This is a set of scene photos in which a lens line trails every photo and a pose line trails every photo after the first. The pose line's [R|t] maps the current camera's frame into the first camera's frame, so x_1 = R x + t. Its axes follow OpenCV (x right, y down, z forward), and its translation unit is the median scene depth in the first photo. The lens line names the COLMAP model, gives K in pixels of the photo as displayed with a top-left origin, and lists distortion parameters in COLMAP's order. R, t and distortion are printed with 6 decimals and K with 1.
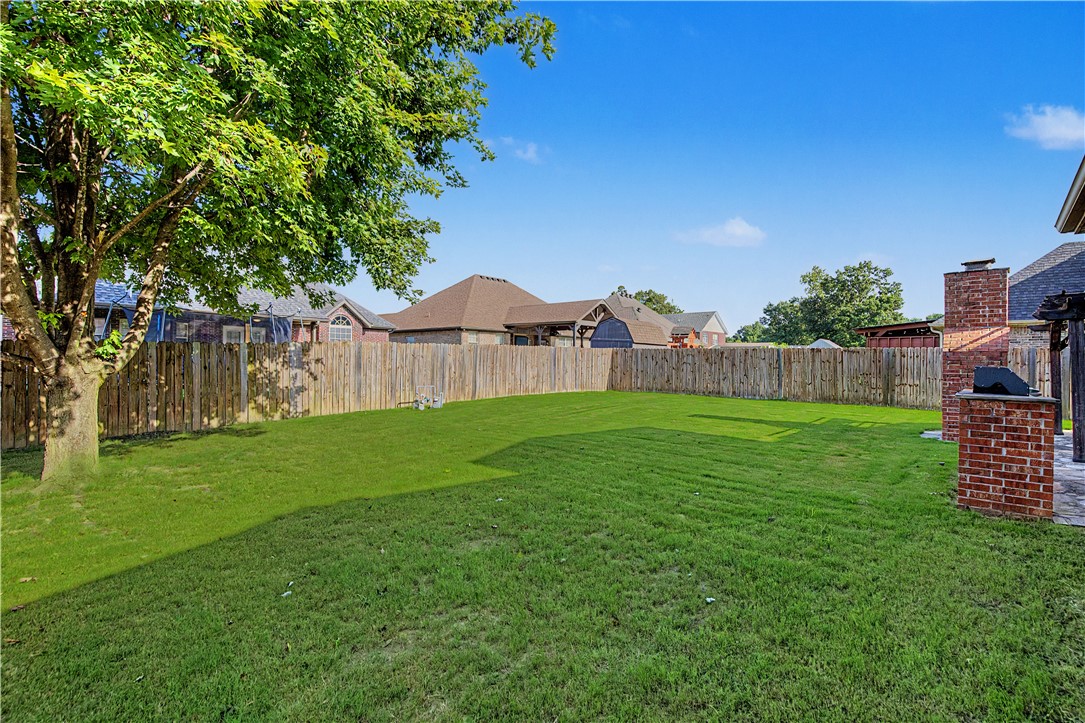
lens RADIAL K [[497.6, 0, 554.2], [0, 497.6, 366.6], [0, 0, 1]] dist [0.000939, 0.000151]
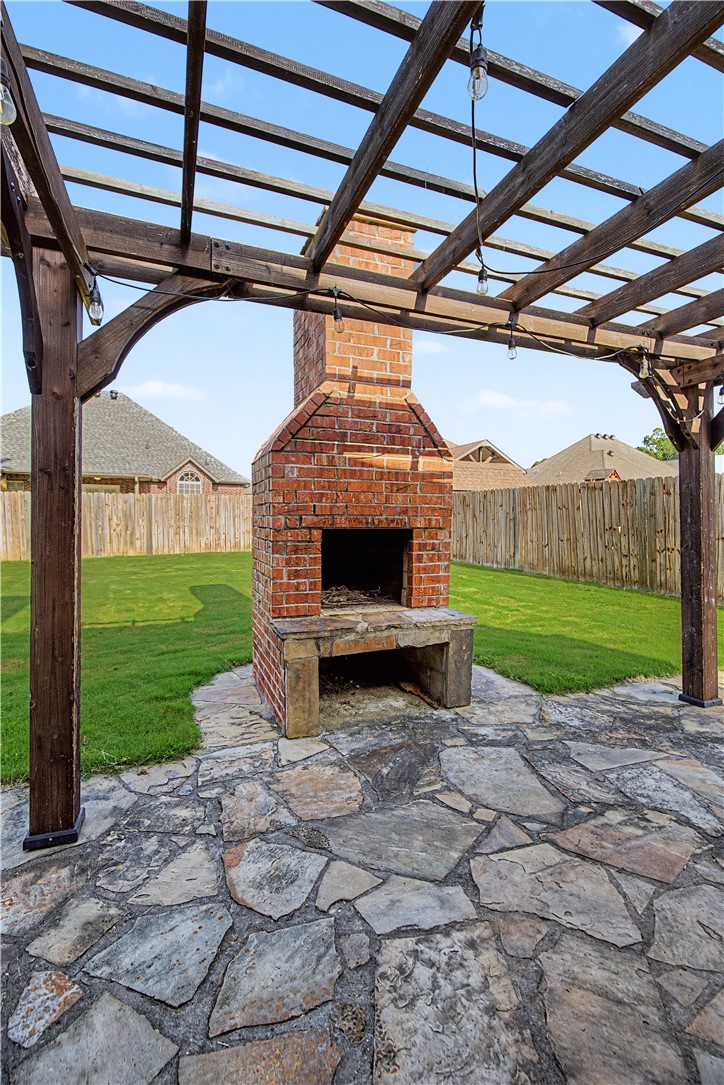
lens RADIAL K [[497.6, 0, 364.5], [0, 497.6, 540.2], [0, 0, 1]] dist [0.000939, 0.000151]
pose [[0.891934, 0.019294, -0.451755, 0.571401], [-0.007412, 0.999579, 0.028057, 0.012893], [0.452106, -0.021677, 0.891701, 0.359754]]
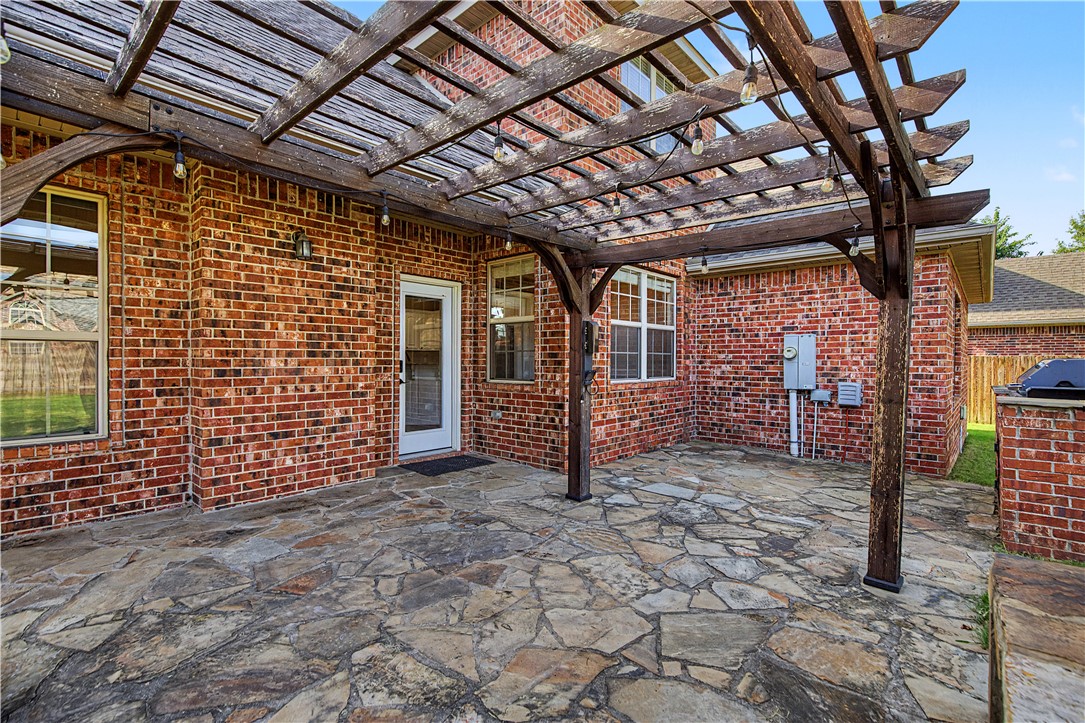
lens RADIAL K [[494.9, 0, 555.9], [0, 494.9, 364.1], [0, 0, 1]] dist [-0.000581, 0.000245]
pose [[-0.999856, -0.016936, 0.000941, 0.574319], [-0.016910, 0.999598, 0.022749, 0.004617], [-0.001326, 0.022729, -0.999741, 0.602886]]
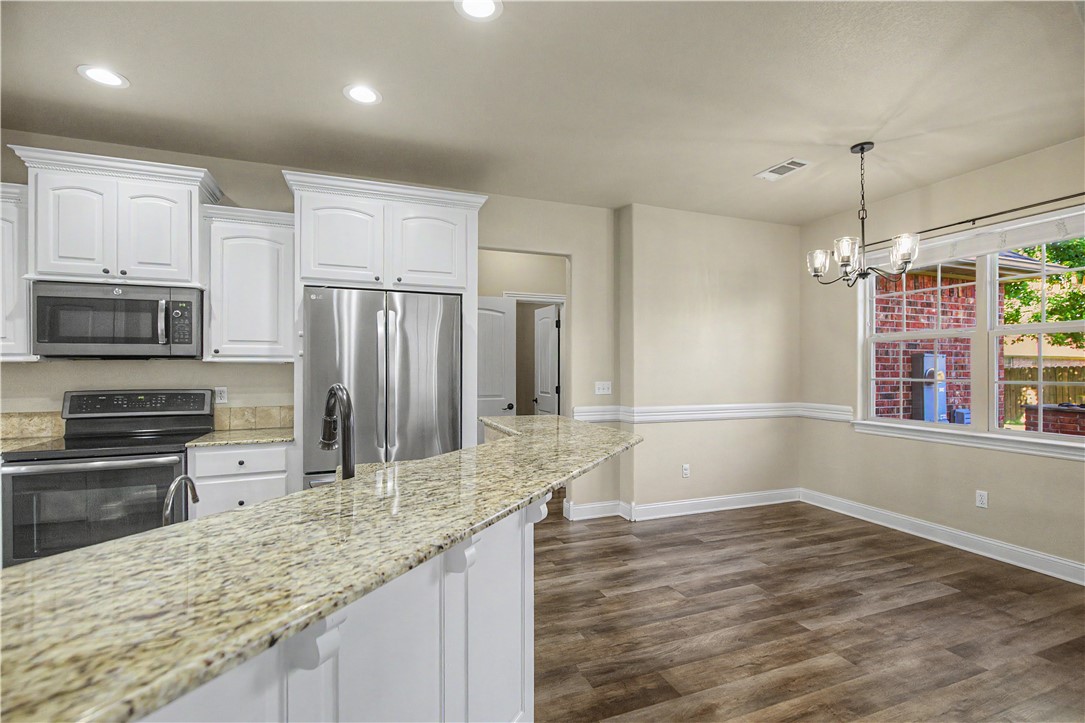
lens RADIAL K [[497.6, 0, 554.2], [0, 497.6, 366.6], [0, 0, 1]] dist [0.000939, 0.000151]
pose [[-0.460757, -0.014616, -0.887406, 0.791501], [-0.020475, 0.999773, -0.005836, 0.001565], [0.887290, 0.015481, -0.460951, 0.124086]]
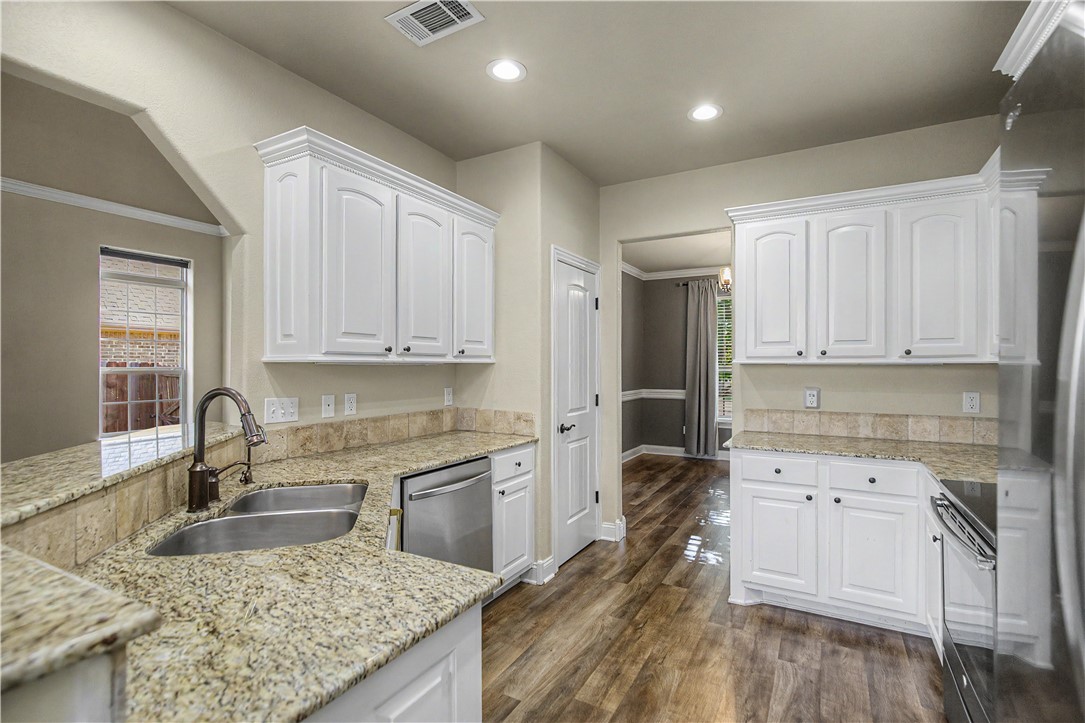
lens RADIAL K [[498.9, 0, 555.0], [0, 498.9, 361.7], [0, 0, 1]] dist [0.001359, 0.000287]
pose [[-0.205878, -0.006755, 0.978554, 0.636214], [0.014735, 0.999841, 0.010002, -0.000479], [-0.978467, 0.016478, -0.205745, 0.020315]]
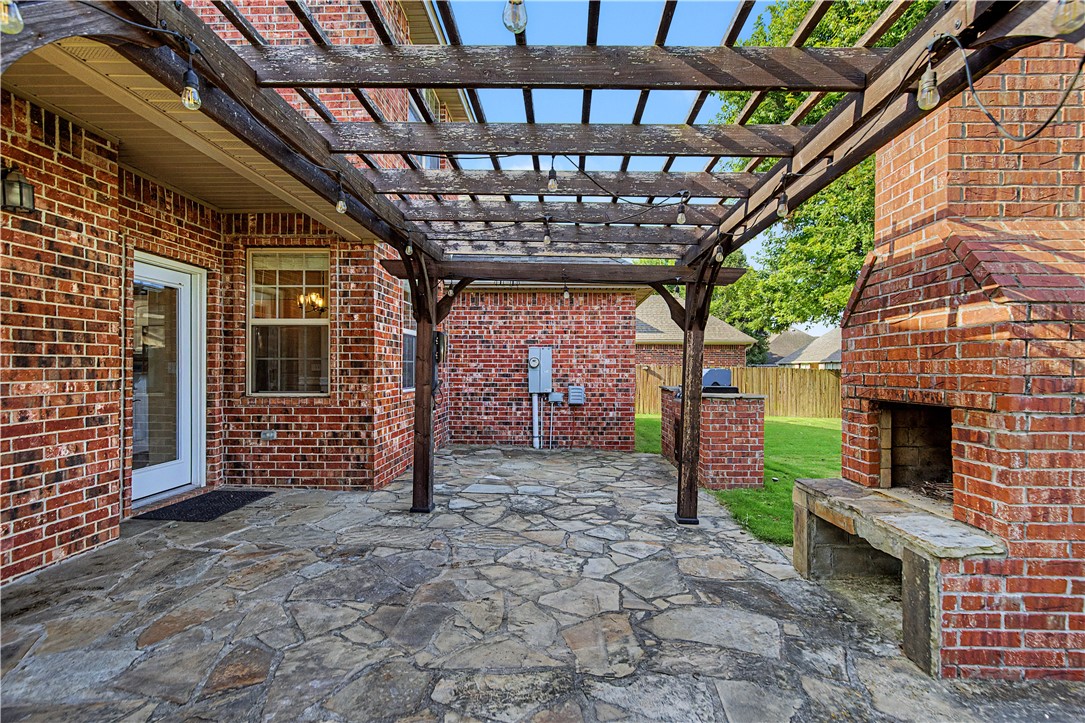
lens RADIAL K [[495.2, 0, 557.2], [0, 495.2, 372.6], [0, 0, 1]] dist [-0.000006, 0.001235]
pose [[-0.765987, -0.010350, -0.642773, 0.678037], [-0.024164, 0.999627, 0.012700, 0.004581], [0.642402, 0.025260, -0.765952, 0.583296]]
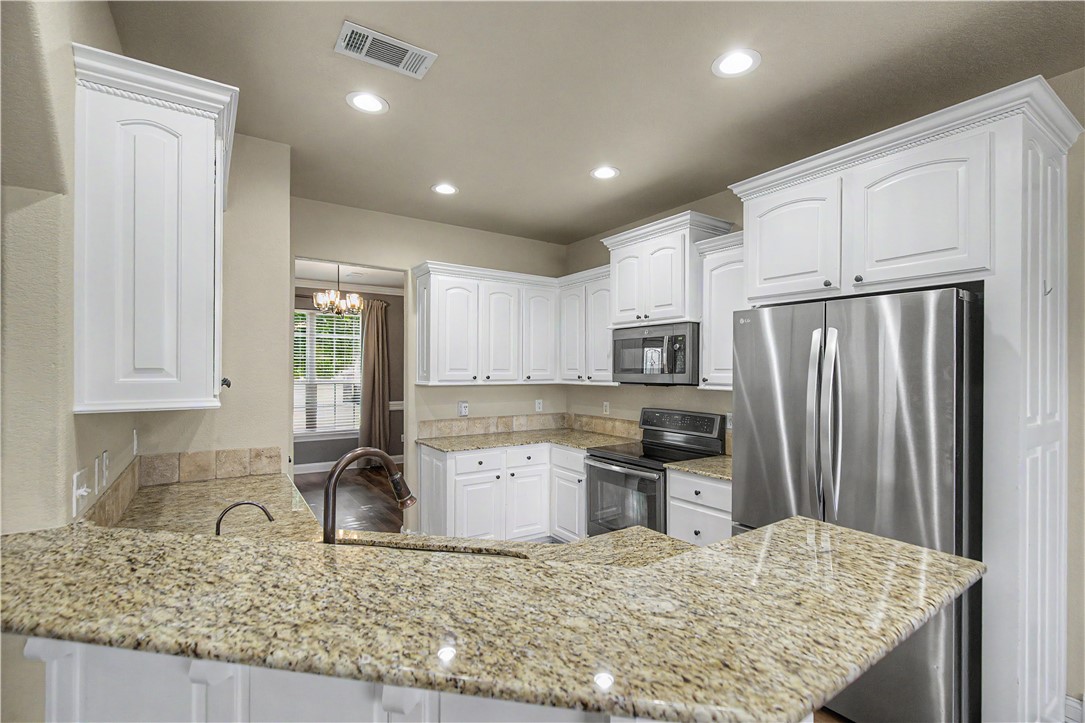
lens RADIAL K [[497.6, 0, 554.2], [0, 497.6, 366.6], [0, 0, 1]] dist [0.000939, 0.000151]
pose [[-0.966638, -0.015017, 0.255706, 0.690815], [-0.011898, 0.999835, 0.013741, -0.009884], [-0.255870, 0.010240, -0.966657, 0.128831]]
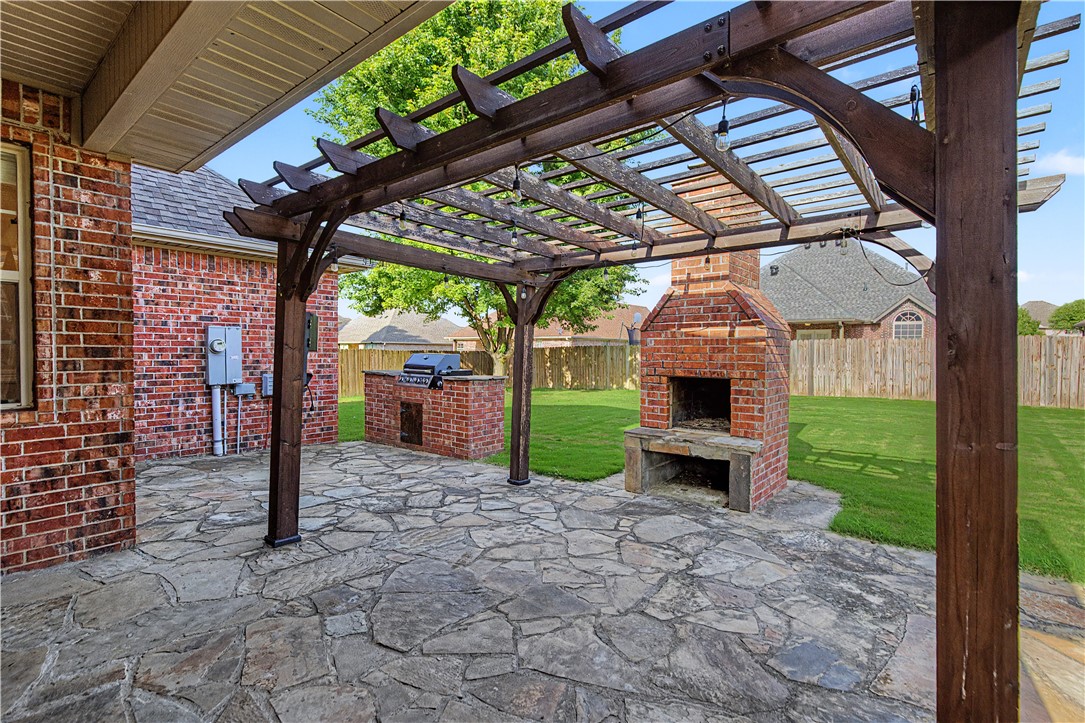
lens RADIAL K [[497.6, 0, 554.2], [0, 497.6, 366.6], [0, 0, 1]] dist [0.000939, 0.000151]
pose [[0.039715, 0.019174, -0.999027, 0.772966], [-0.023891, 0.999548, 0.018234, 0.004222], [0.998925, 0.023143, 0.040155, 0.436904]]
